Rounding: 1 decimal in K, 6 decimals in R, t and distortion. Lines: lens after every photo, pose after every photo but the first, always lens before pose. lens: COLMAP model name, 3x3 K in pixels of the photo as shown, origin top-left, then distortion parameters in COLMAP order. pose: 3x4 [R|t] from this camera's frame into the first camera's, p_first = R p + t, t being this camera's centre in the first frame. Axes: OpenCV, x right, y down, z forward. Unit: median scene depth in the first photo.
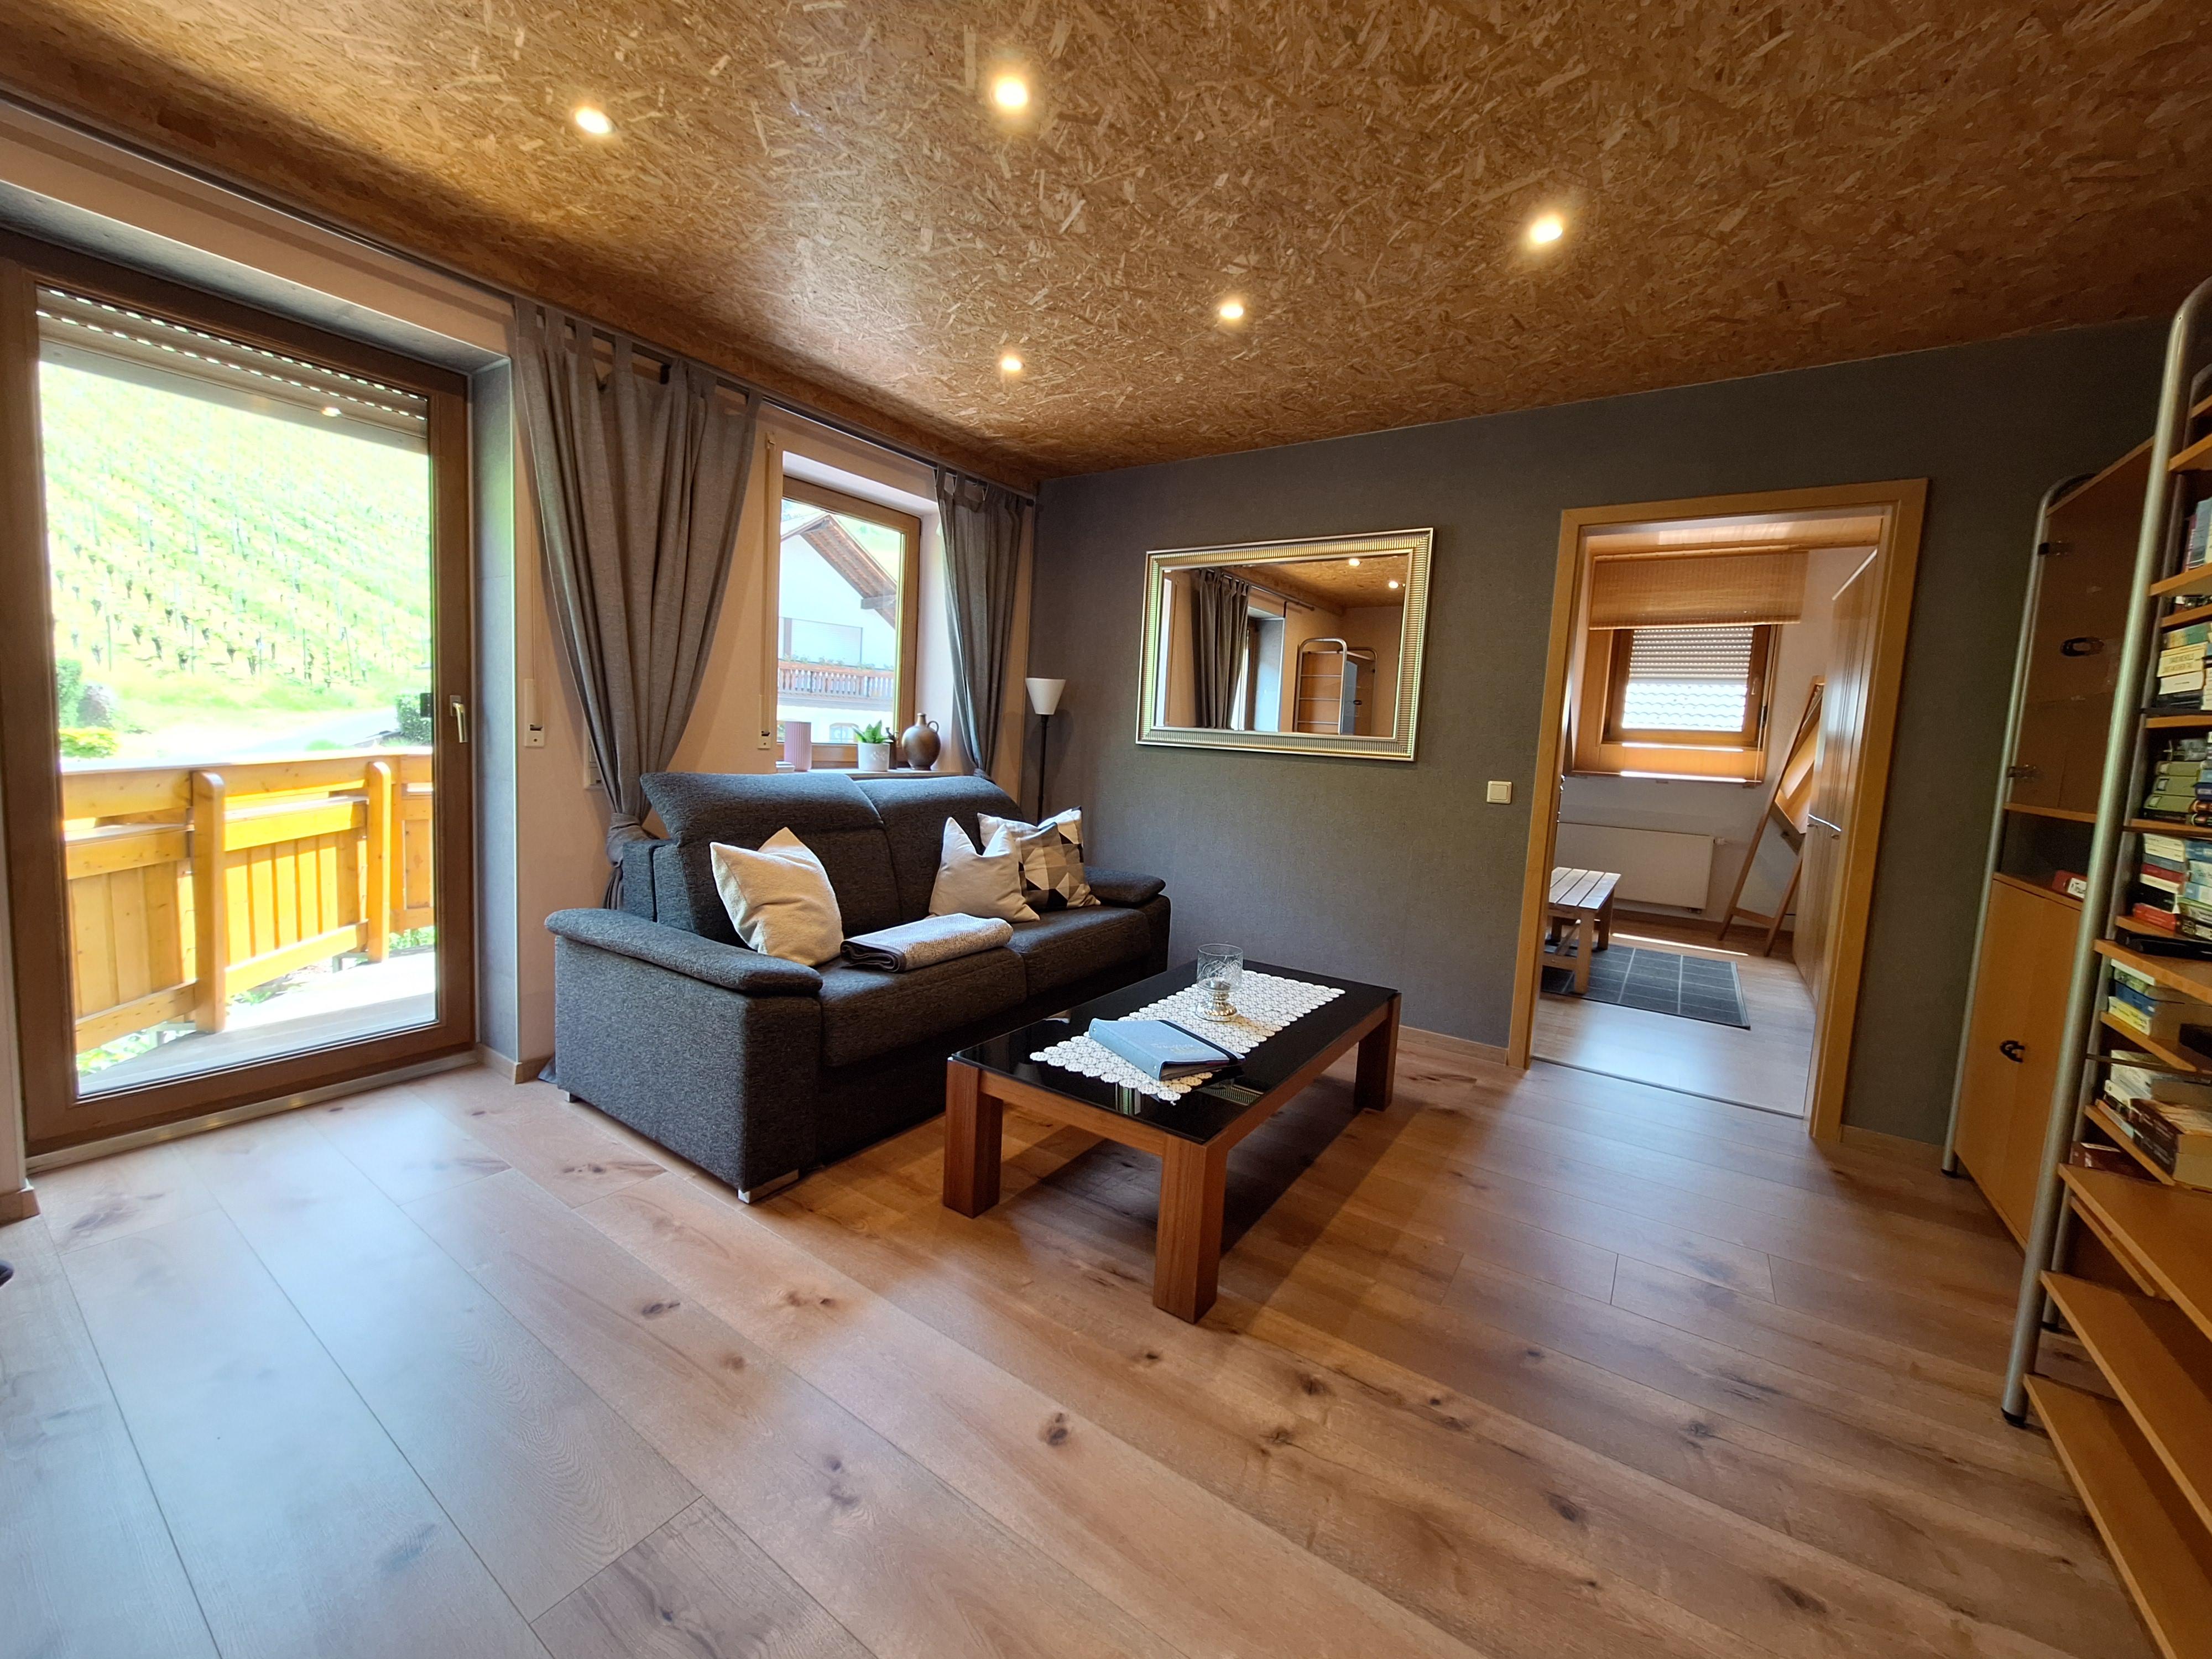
lens RADIAL K [[865.2, 0, 1092.9], [0, 865.2, 824.6], [0, 0, 1]] dist [-0.005263, 0.000279]
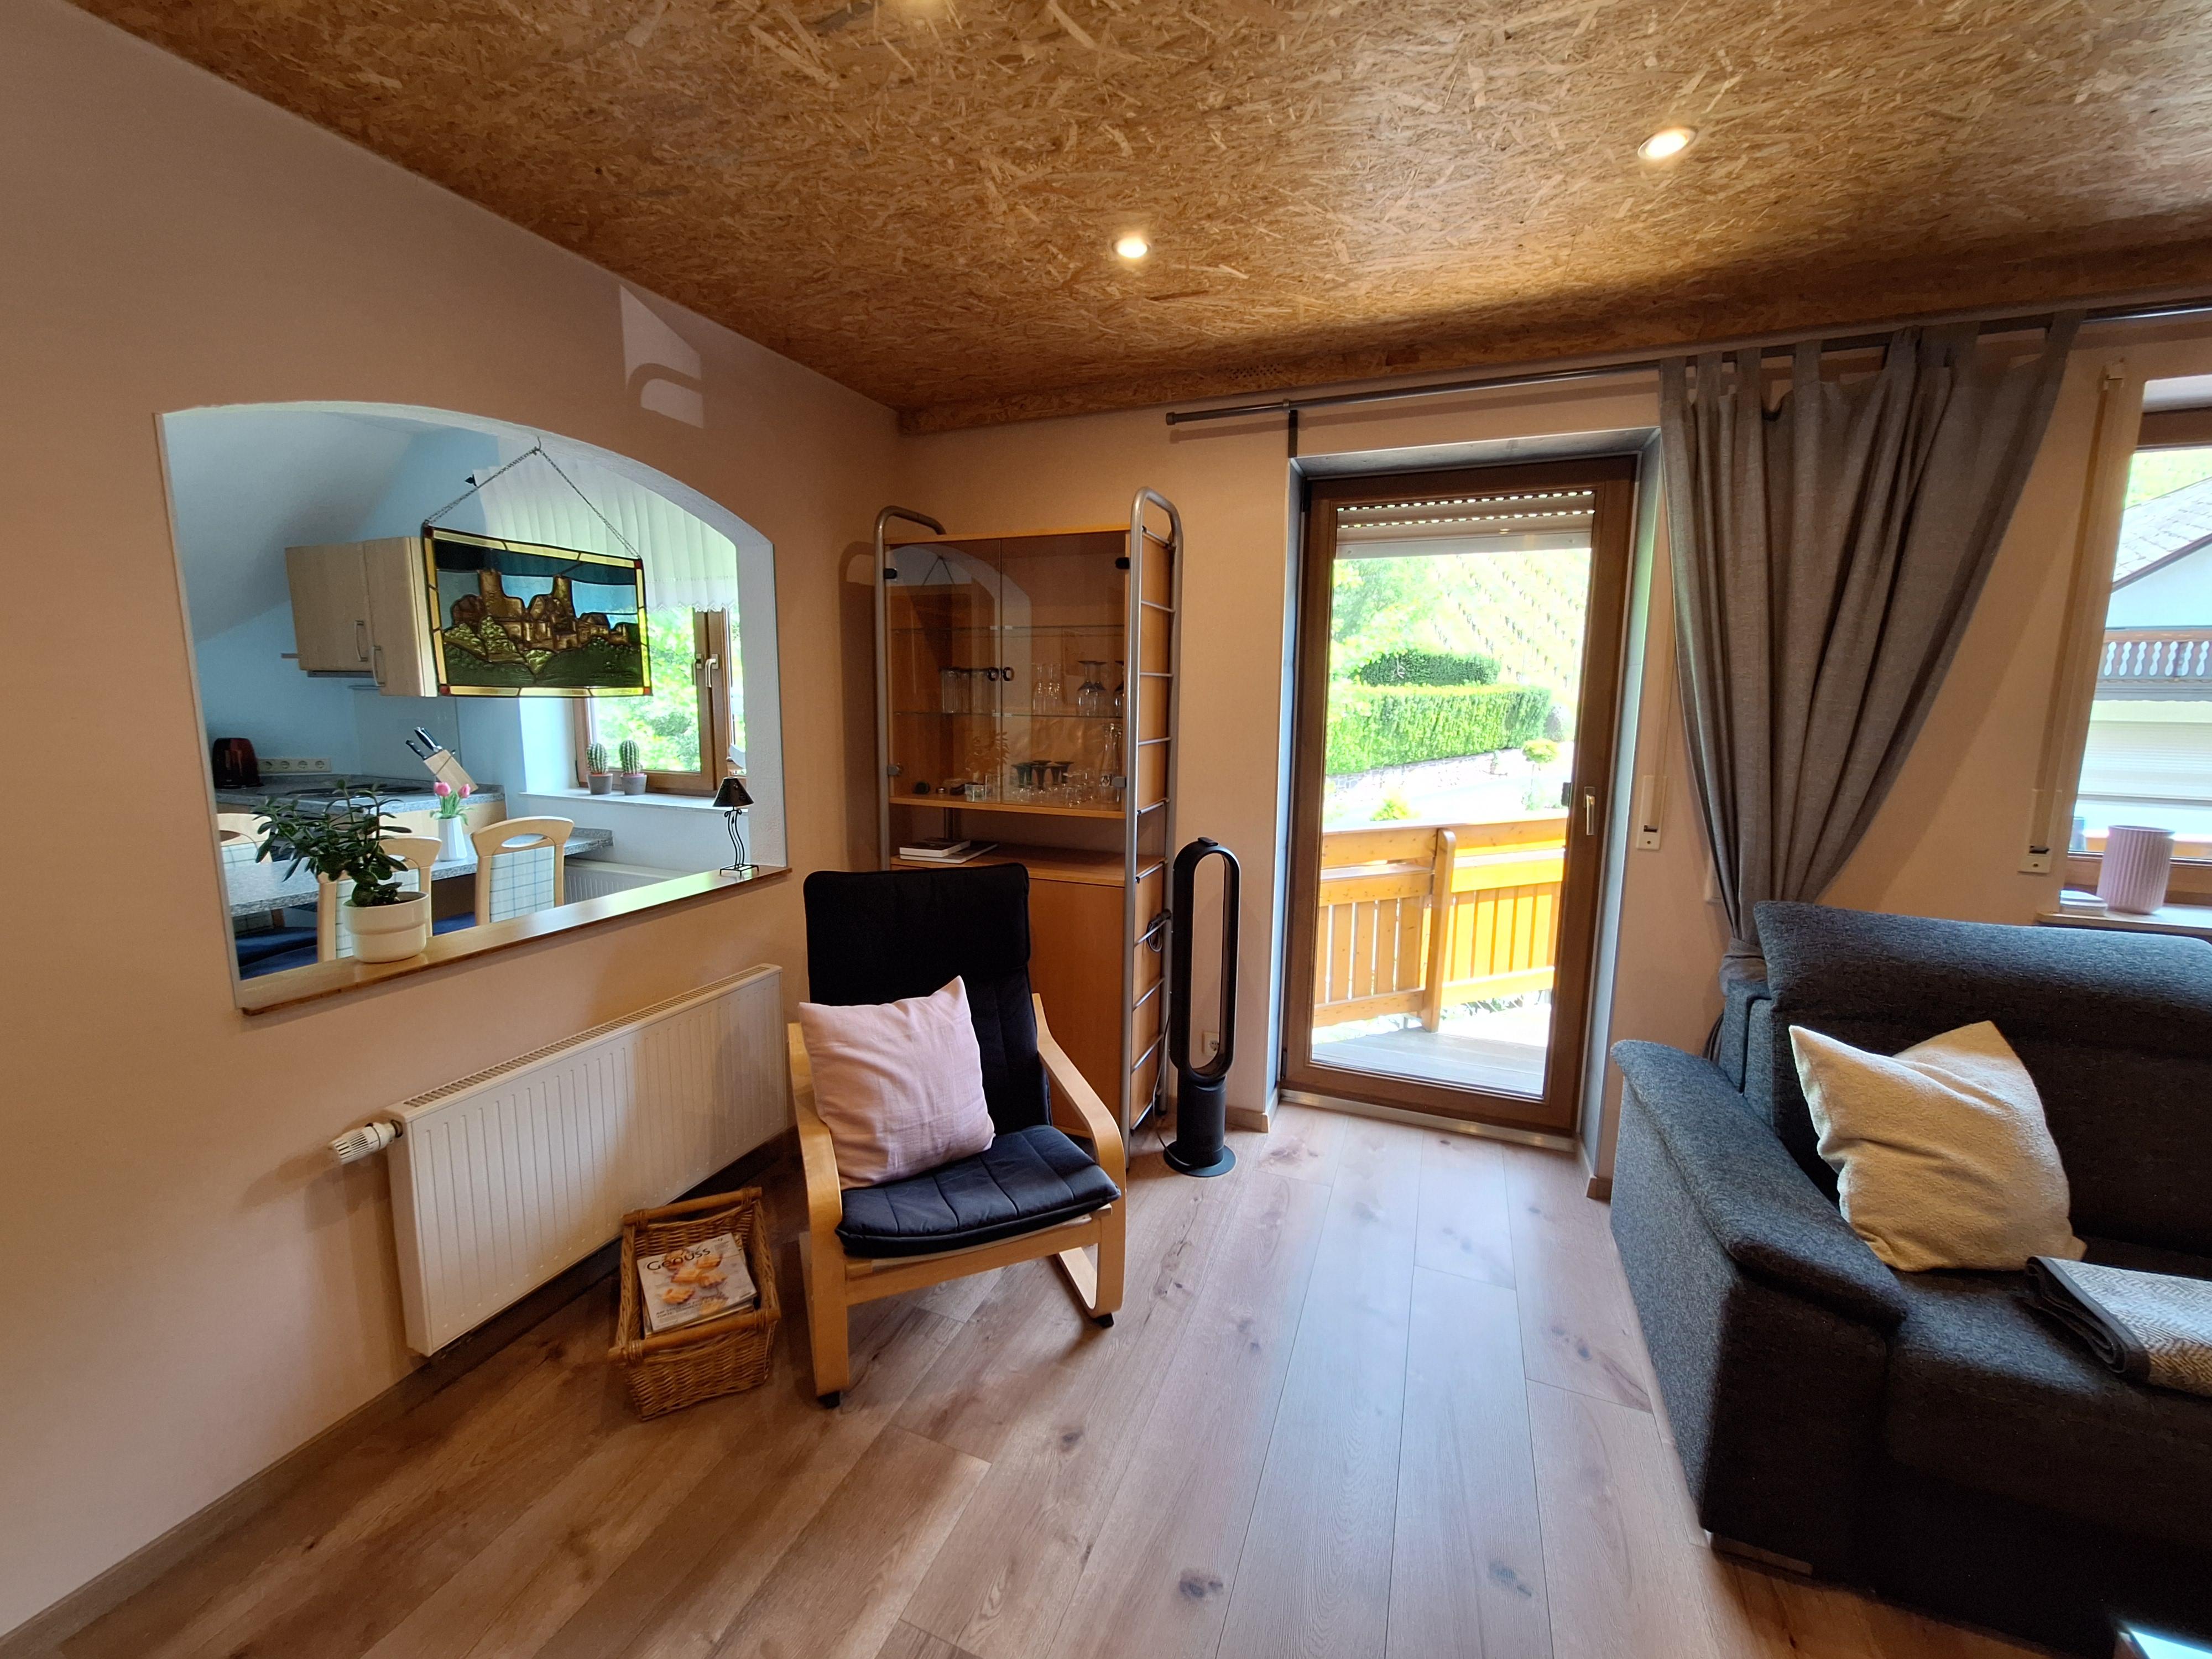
lens RADIAL K [[865.2, 0, 1082.8], [0, 865.2, 821.6], [0, 0, 1]] dist [-0.005263, 0.000279]
pose [[0.208063, 0.089893, -0.973976, 0.106136], [-0.098223, 0.992655, 0.070634, -0.125299], [0.973171, 0.080971, 0.215364, 0.231459]]
